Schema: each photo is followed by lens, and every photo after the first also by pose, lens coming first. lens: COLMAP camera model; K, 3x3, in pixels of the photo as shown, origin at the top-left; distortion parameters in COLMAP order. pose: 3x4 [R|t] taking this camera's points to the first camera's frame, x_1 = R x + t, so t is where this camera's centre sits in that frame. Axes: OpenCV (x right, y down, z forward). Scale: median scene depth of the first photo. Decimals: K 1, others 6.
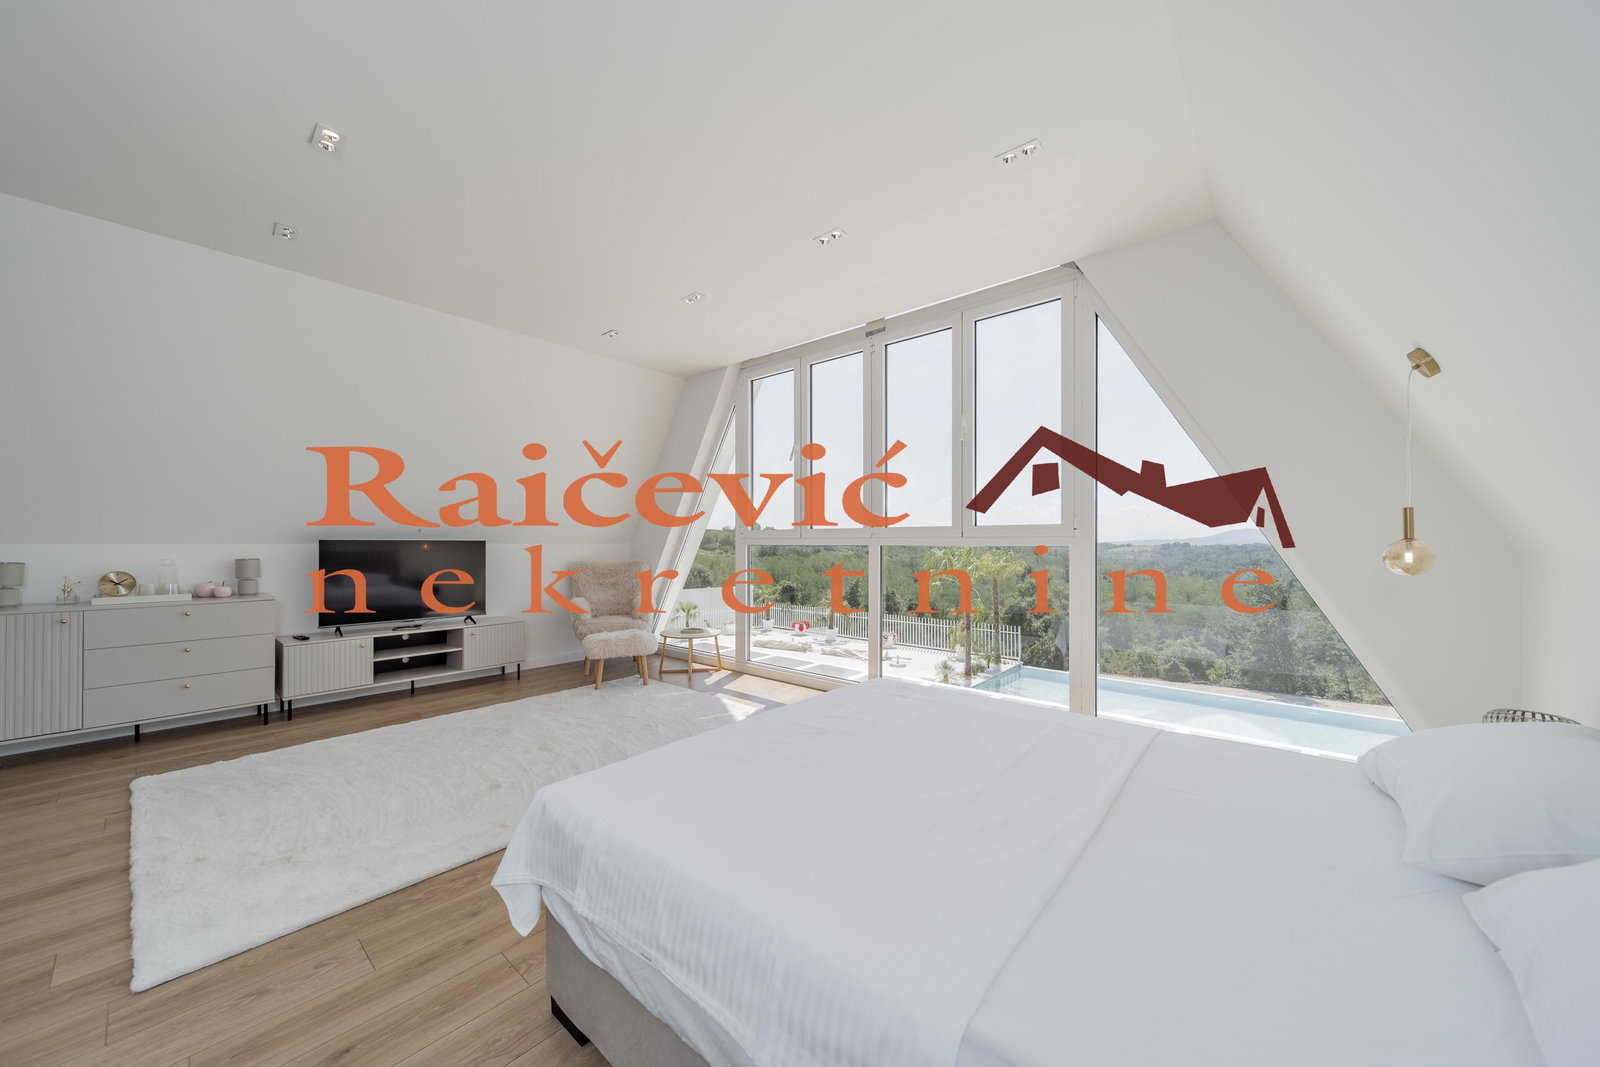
lens RADIAL K [[564.7, 0, 786.6], [0, 564.7, 531.8], [0, 0, 1]] dist [-0.000457, -0.000741]
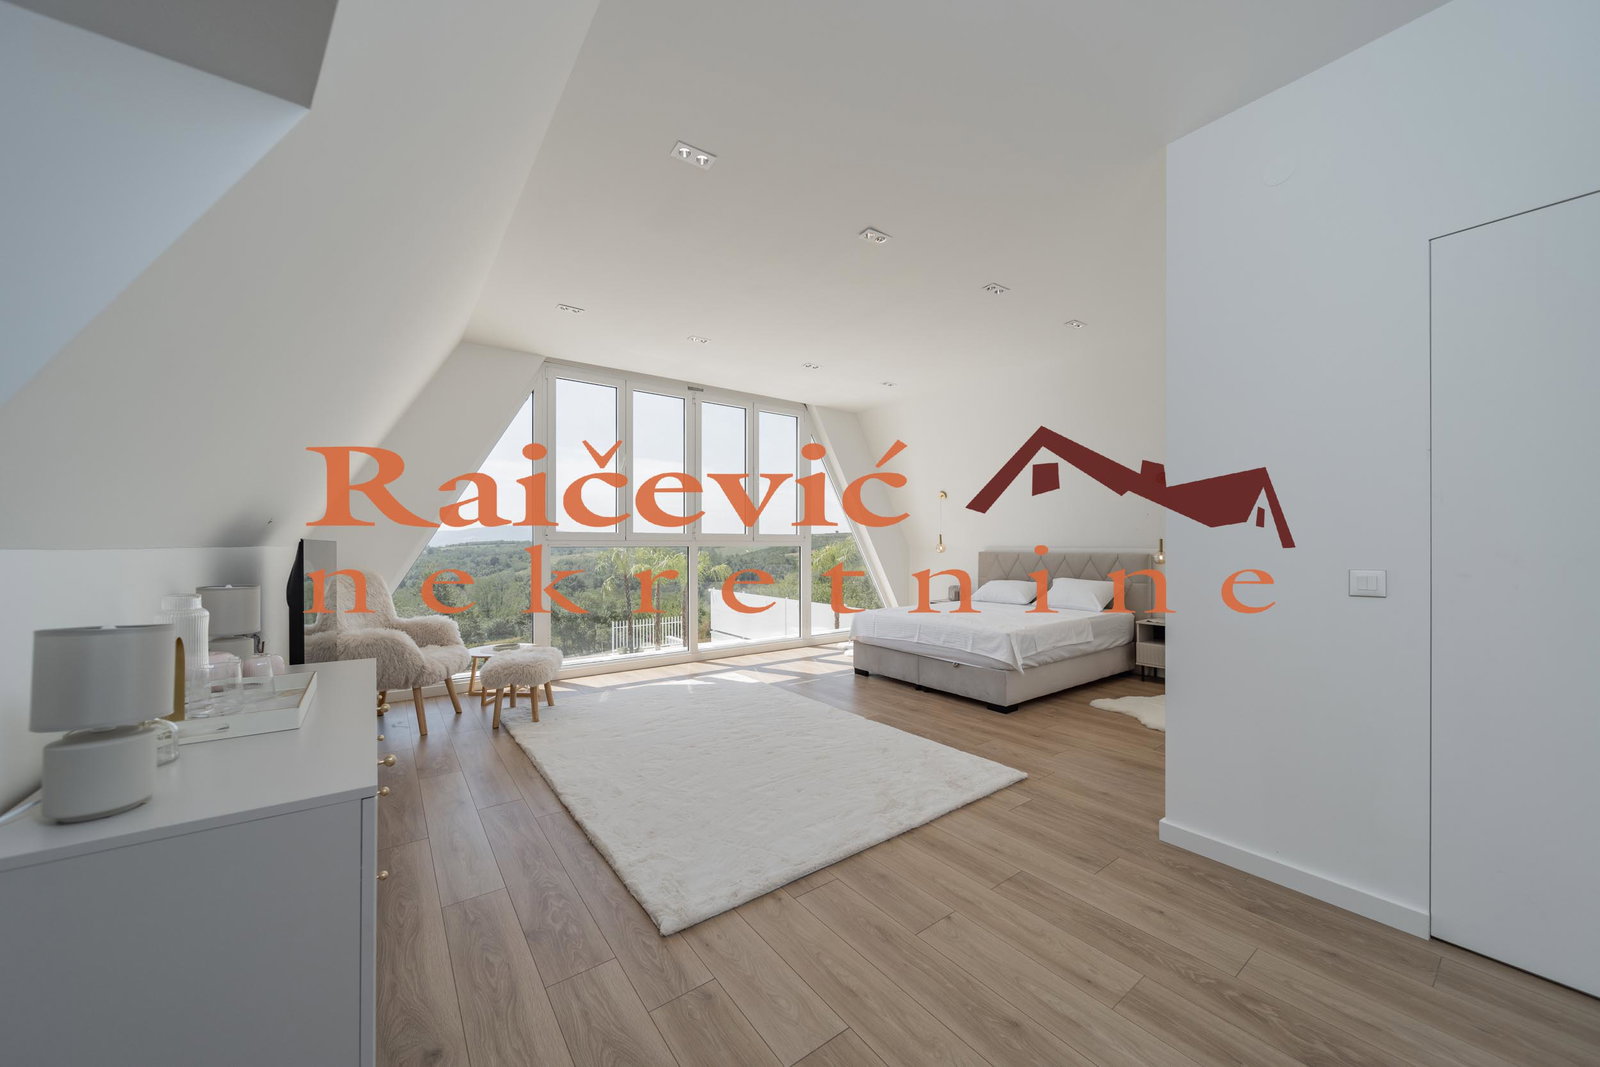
lens RADIAL K [[564.7, 0, 792.5], [0, 564.7, 542.5], [0, 0, 1]] dist [-0.000457, -0.000741]
pose [[0.220465, 0.001355, 0.975394, -1.214483], [-0.015280, 0.999881, 0.002065, 0.006999], [-0.975275, -0.015359, 0.220459, 0.514726]]
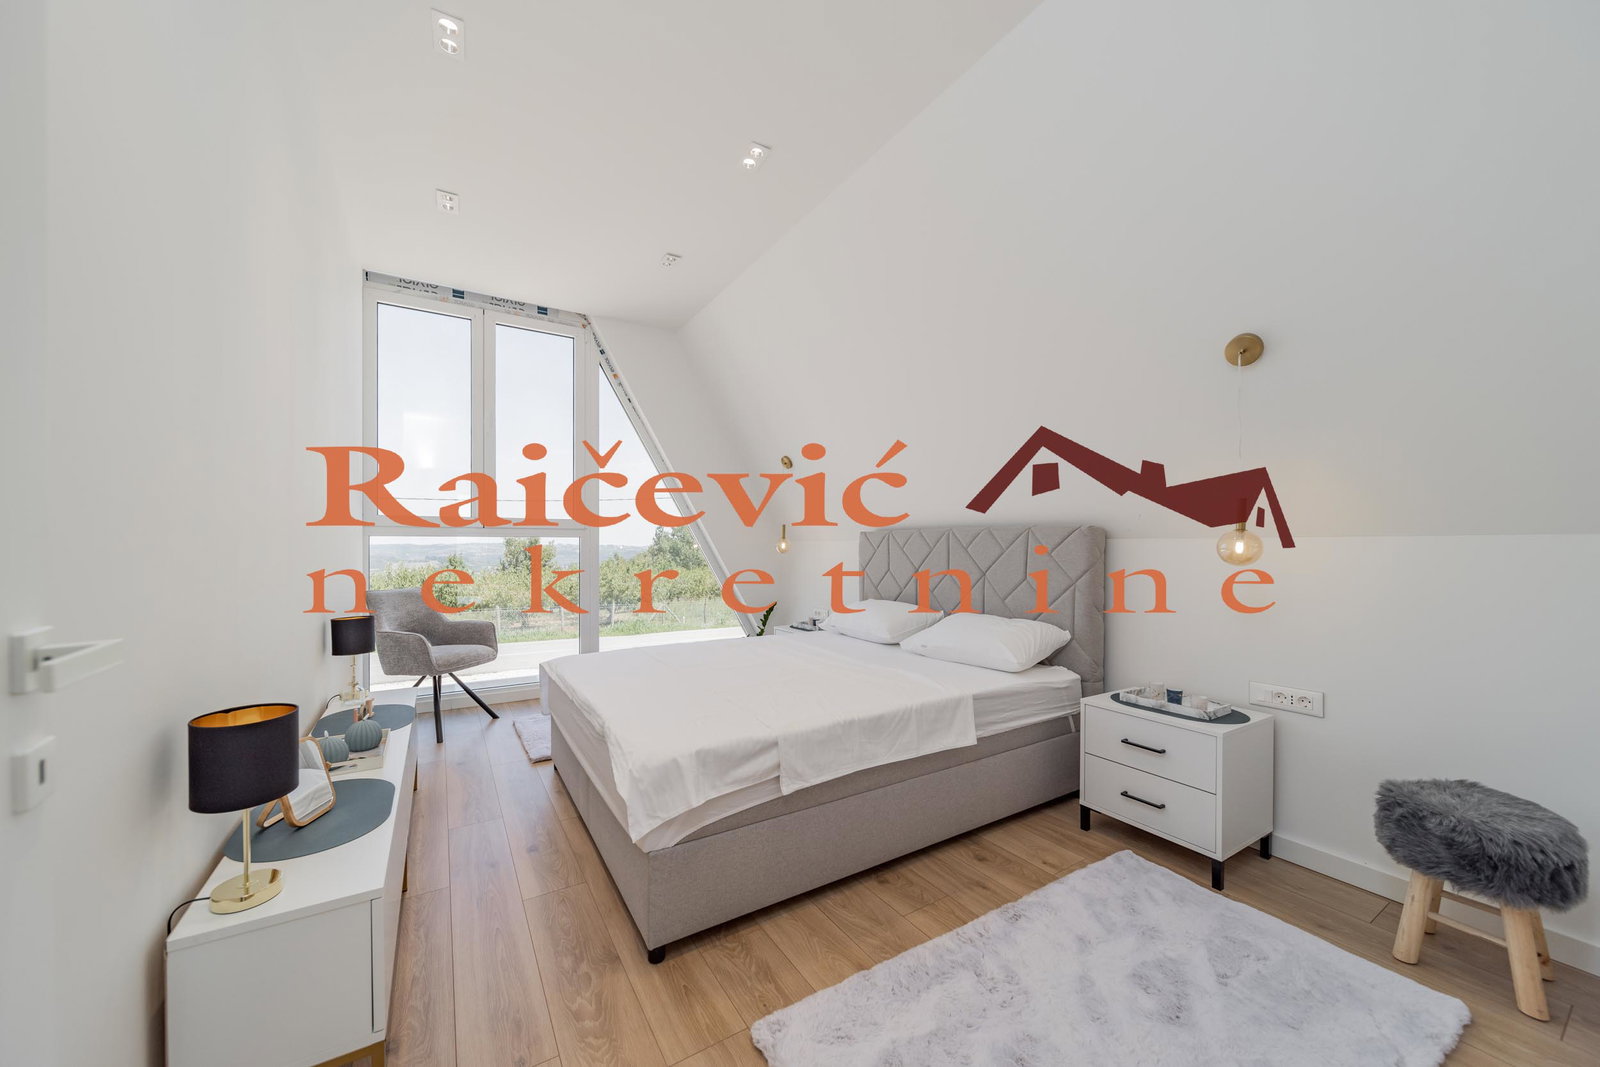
lens RADIAL K [[559.0, 0, 804.5], [0, 559.0, 545.9], [0, 0, 1]] dist [0.001098, 0.000095]
pose [[0.304407, -0.006658, 0.952519, -0.419566], [-0.019025, 0.999734, 0.013068, 0.007349], [-0.952352, -0.022100, 0.304199, 0.122961]]
